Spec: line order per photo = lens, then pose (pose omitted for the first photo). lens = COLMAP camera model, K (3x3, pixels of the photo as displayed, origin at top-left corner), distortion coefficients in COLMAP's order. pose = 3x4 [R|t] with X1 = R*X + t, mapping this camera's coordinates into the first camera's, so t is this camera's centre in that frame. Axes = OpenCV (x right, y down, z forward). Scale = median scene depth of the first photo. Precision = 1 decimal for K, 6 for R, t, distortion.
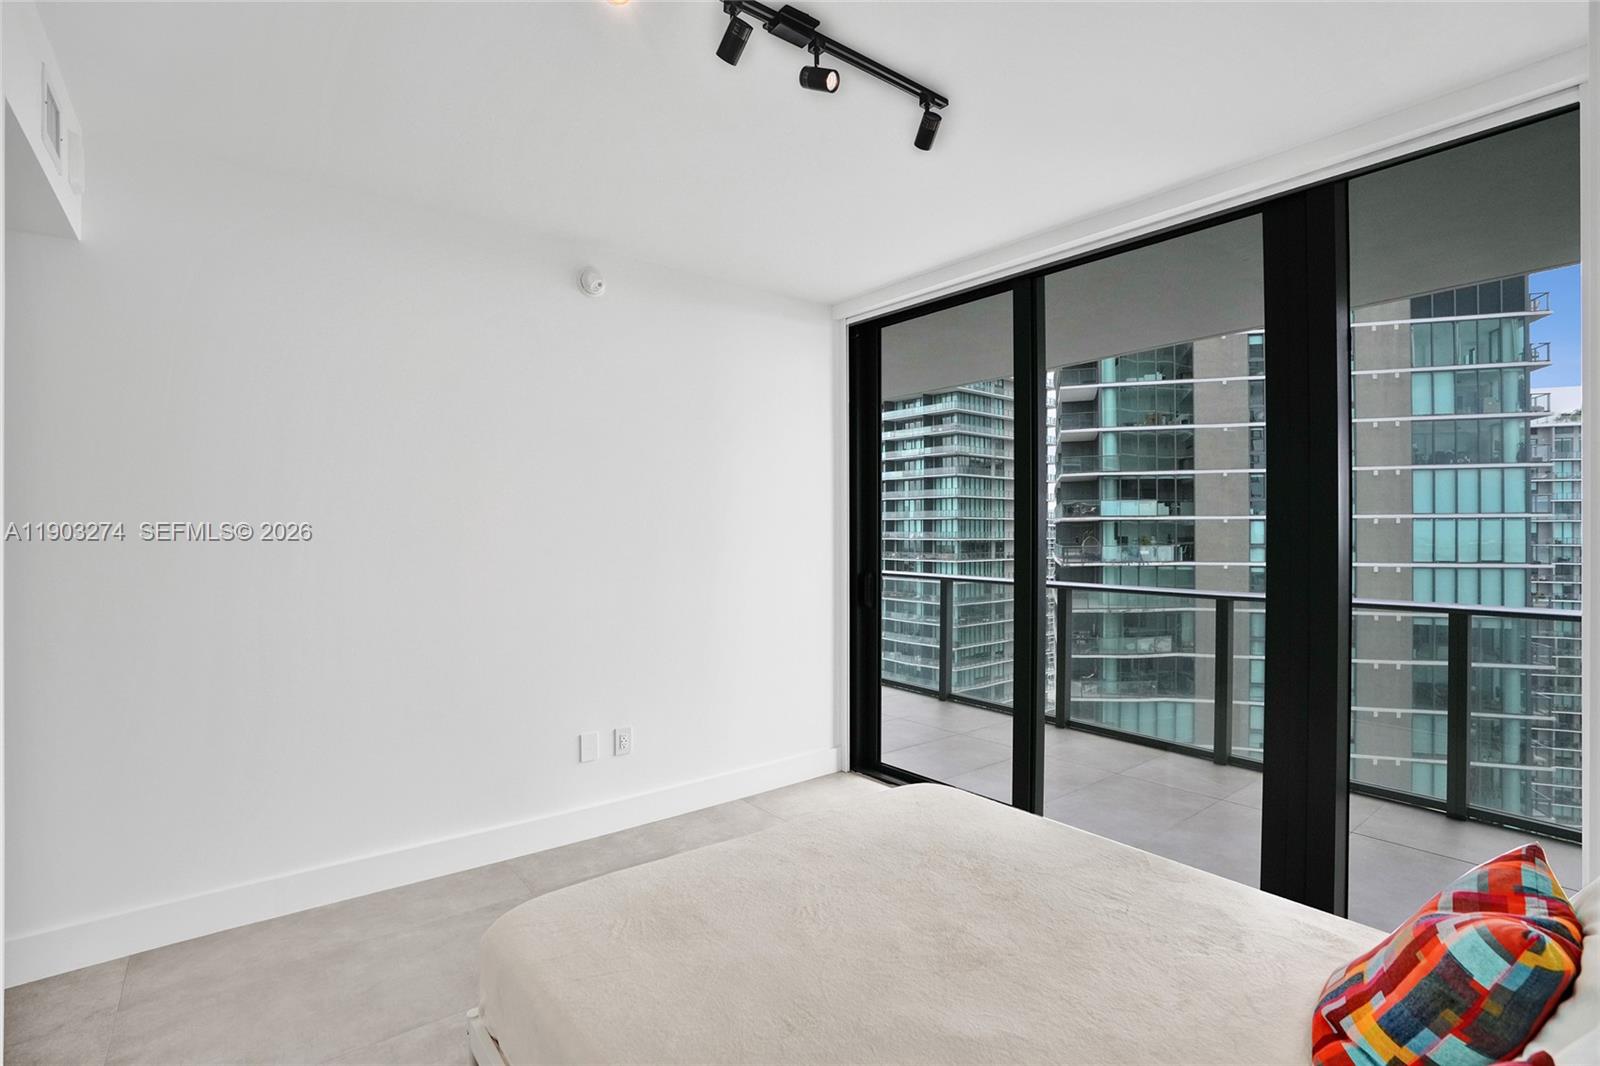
lens RADIAL K [[751.0, 0, 802.8], [0, 751.0, 532.3], [0, 0, 1]] dist [-0.051642, 0.024221]
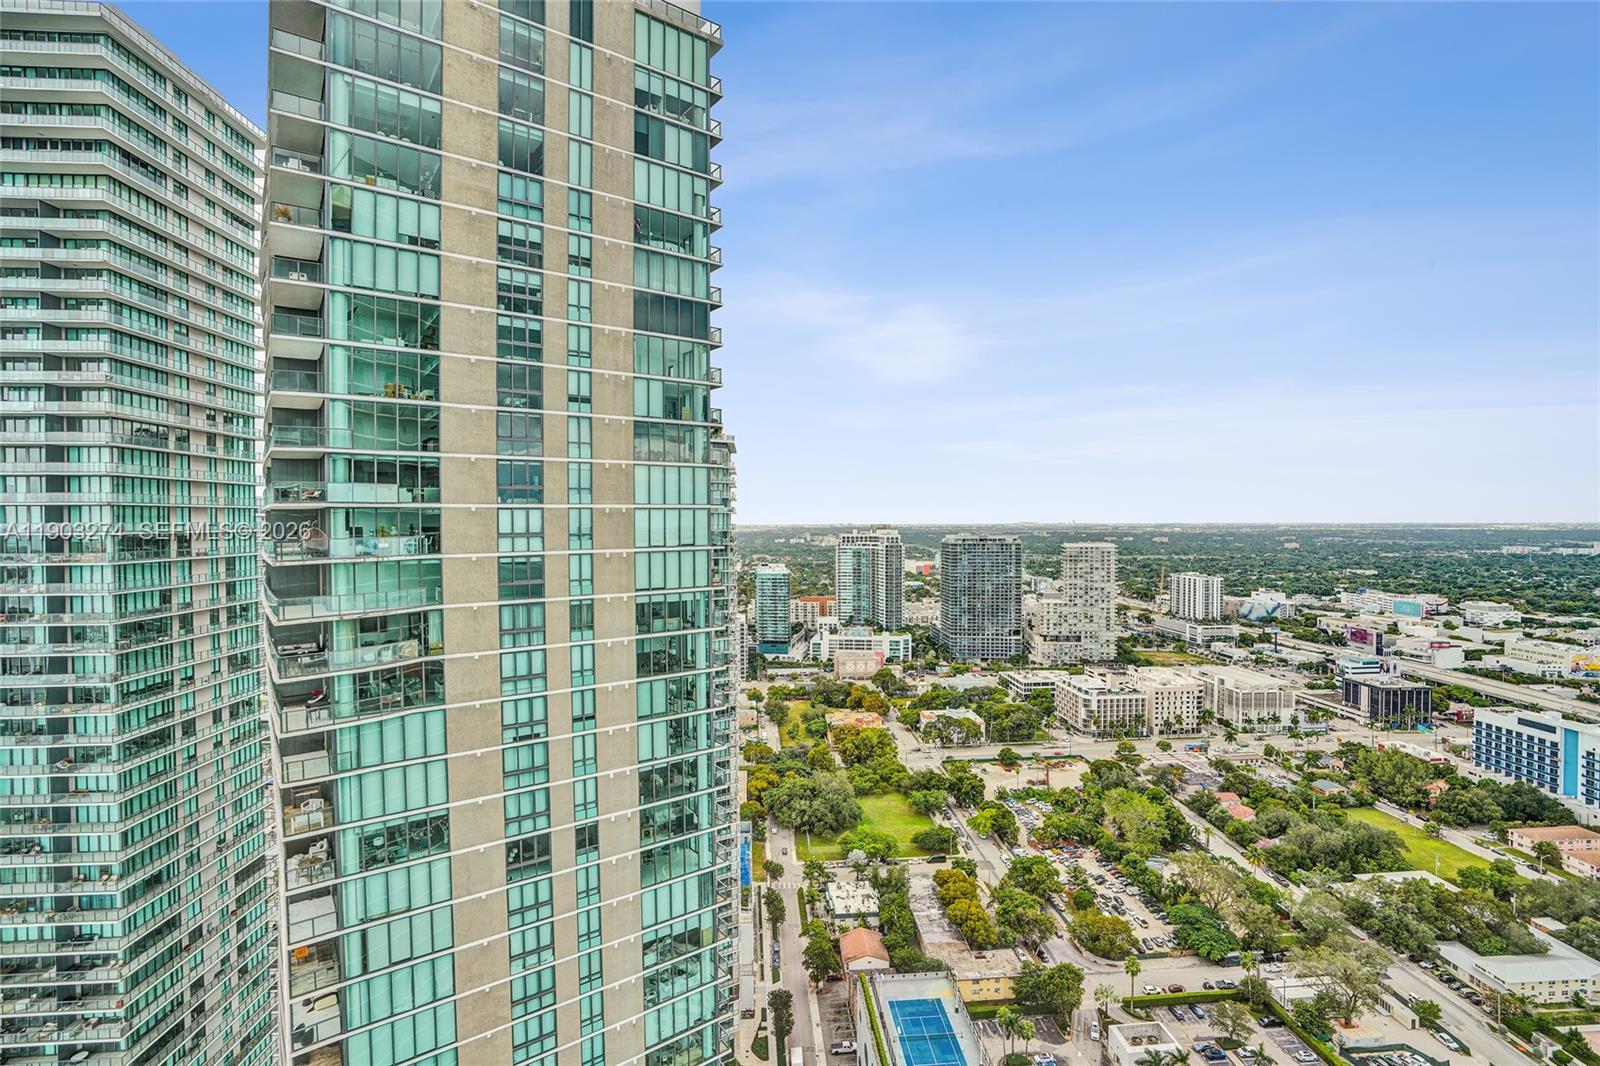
lens RADIAL K [[751.0, 0, 802.8], [0, 751.0, 532.3], [0, 0, 1]] dist [-0.051642, 0.024221]
pose [[0.579283, -0.015667, 0.814976, 0.039714], [0.004175, 0.999859, 0.016253, 0.000226], [-0.815115, -0.006013, 0.579267, 0.102052]]
